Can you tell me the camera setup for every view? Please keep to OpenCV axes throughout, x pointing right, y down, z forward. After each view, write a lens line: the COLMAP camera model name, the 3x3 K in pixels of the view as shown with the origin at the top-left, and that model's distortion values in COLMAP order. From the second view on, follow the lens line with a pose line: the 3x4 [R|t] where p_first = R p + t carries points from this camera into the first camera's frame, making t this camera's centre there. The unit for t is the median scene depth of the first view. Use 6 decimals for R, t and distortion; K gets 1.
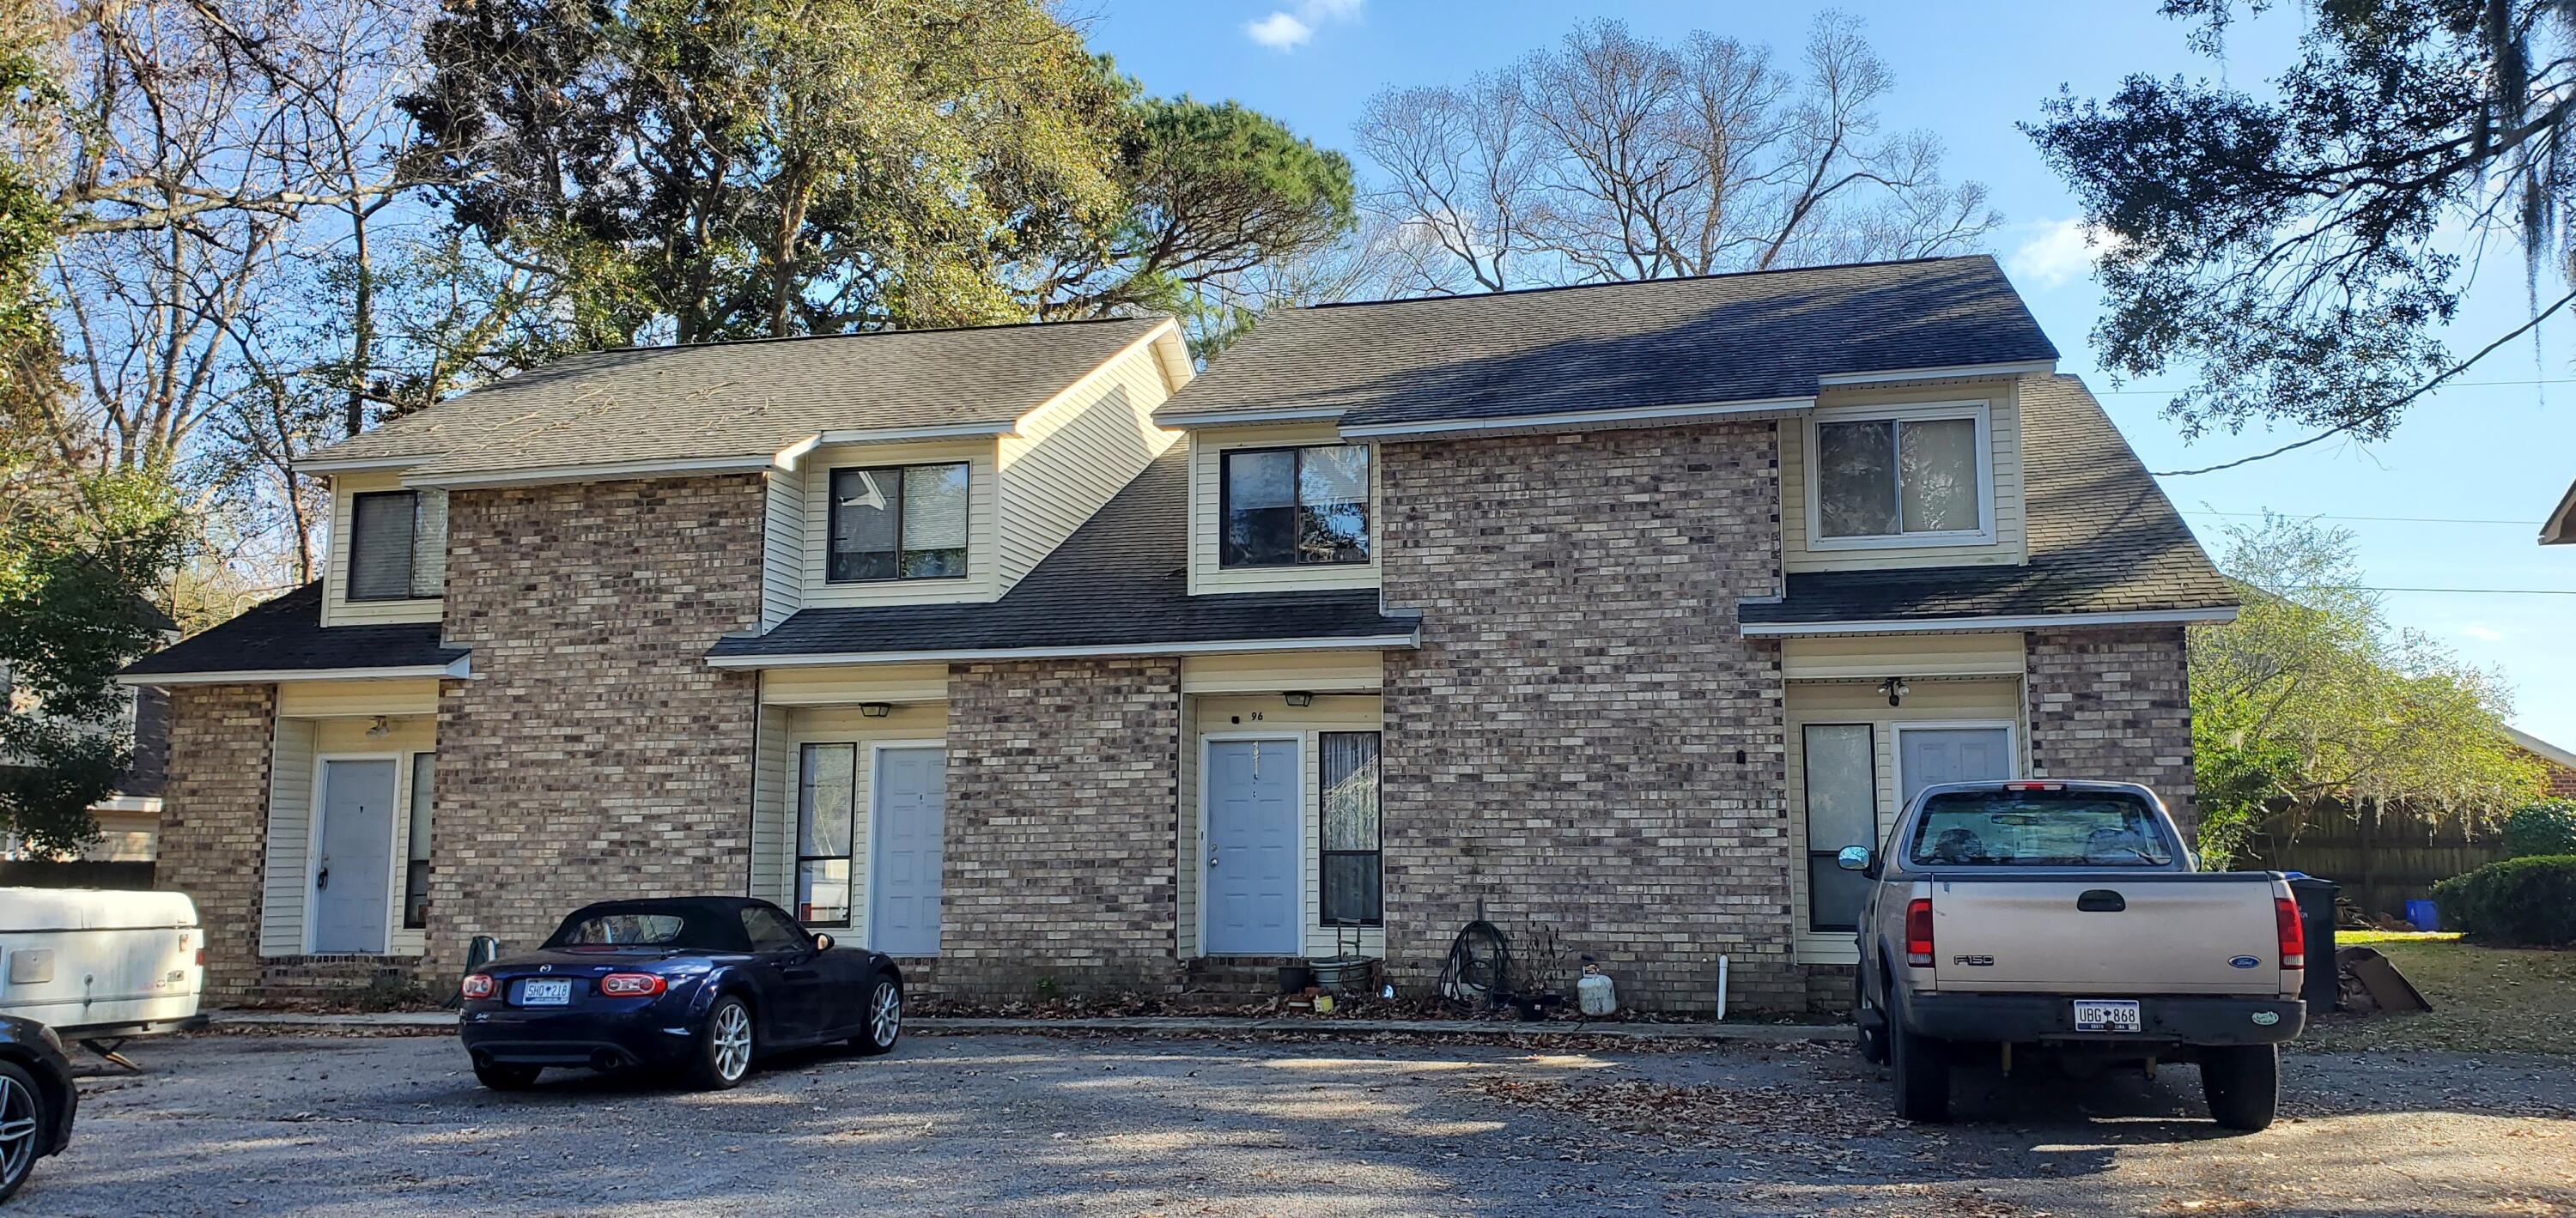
lens RADIAL K [[1900.9, 0, 1288.0], [0, 1900.9, 609.0], [0, 0, 1]] dist [0.003171, -0.029848]
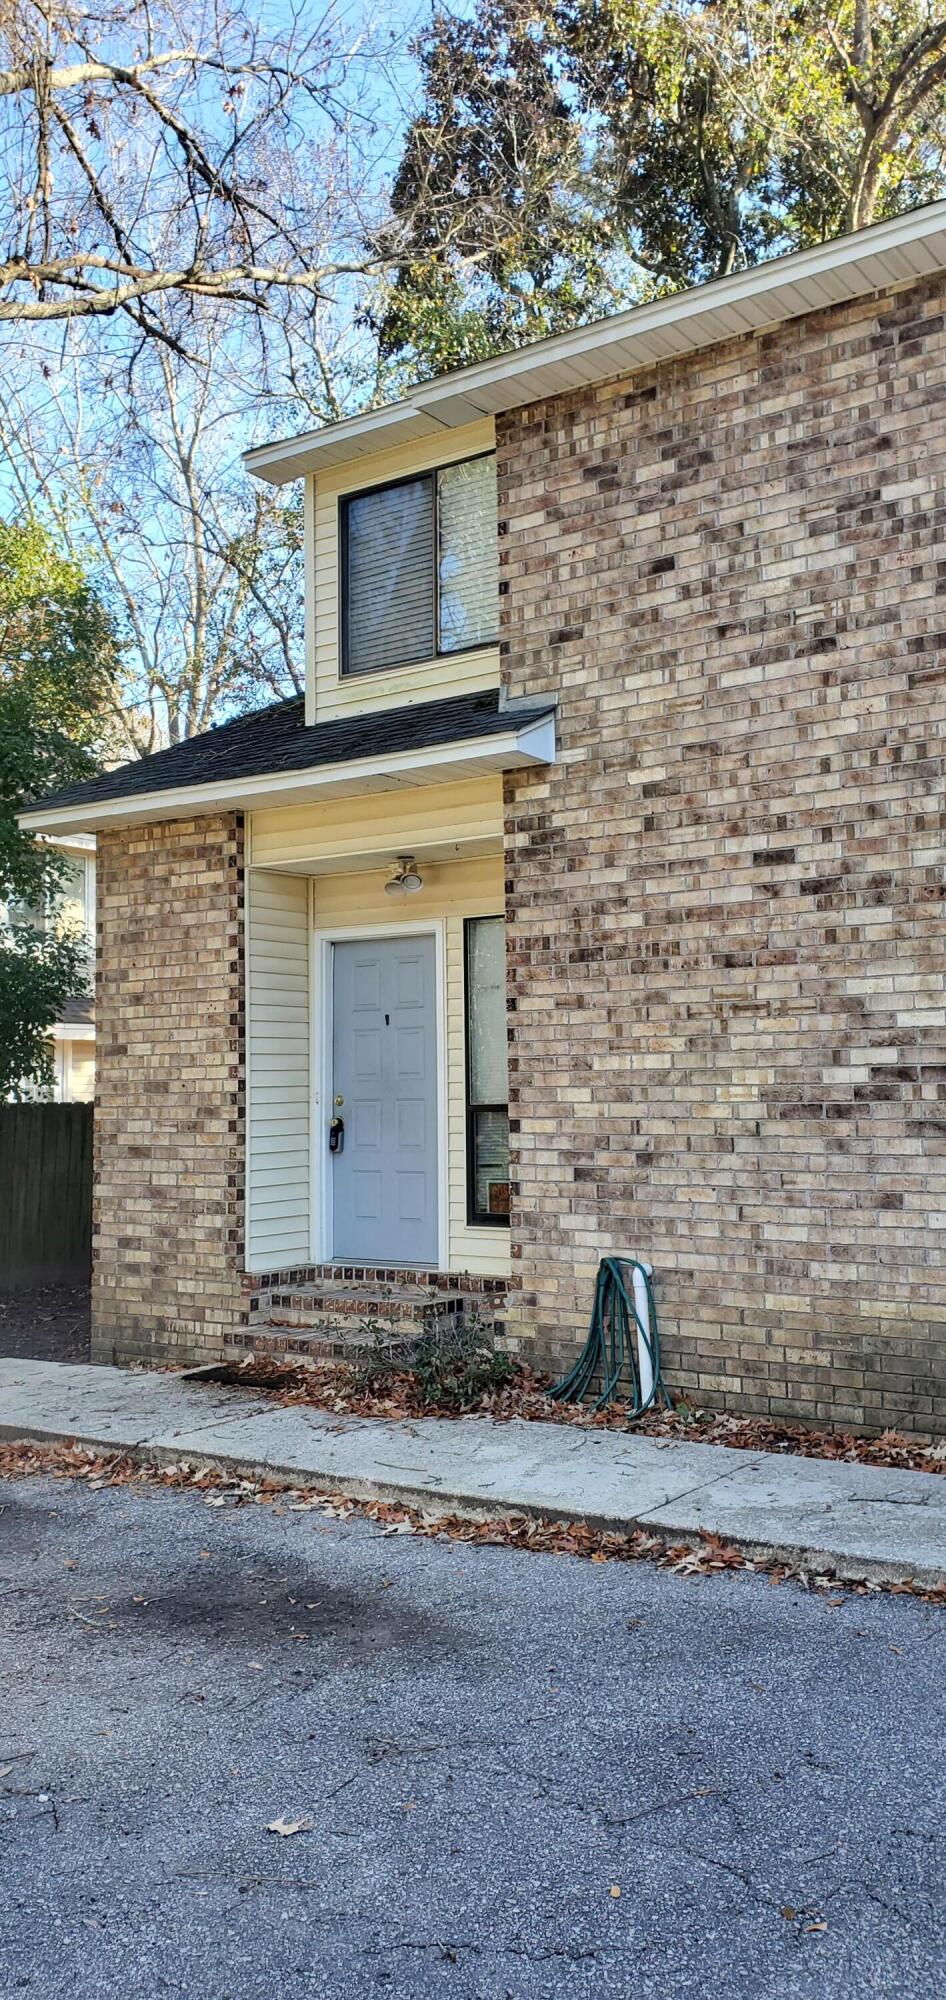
lens RADIAL K [[1476.1, 0, 473.0], [0, 1476.1, 1000.0], [0, 0, 1]] dist [0.003171, -0.029848]
pose [[0.921990, -0.032582, -0.385841, -0.299474], [0.063879, 0.995599, 0.068570, 0.072901], [0.381908, -0.087868, 0.920014, 0.616346]]
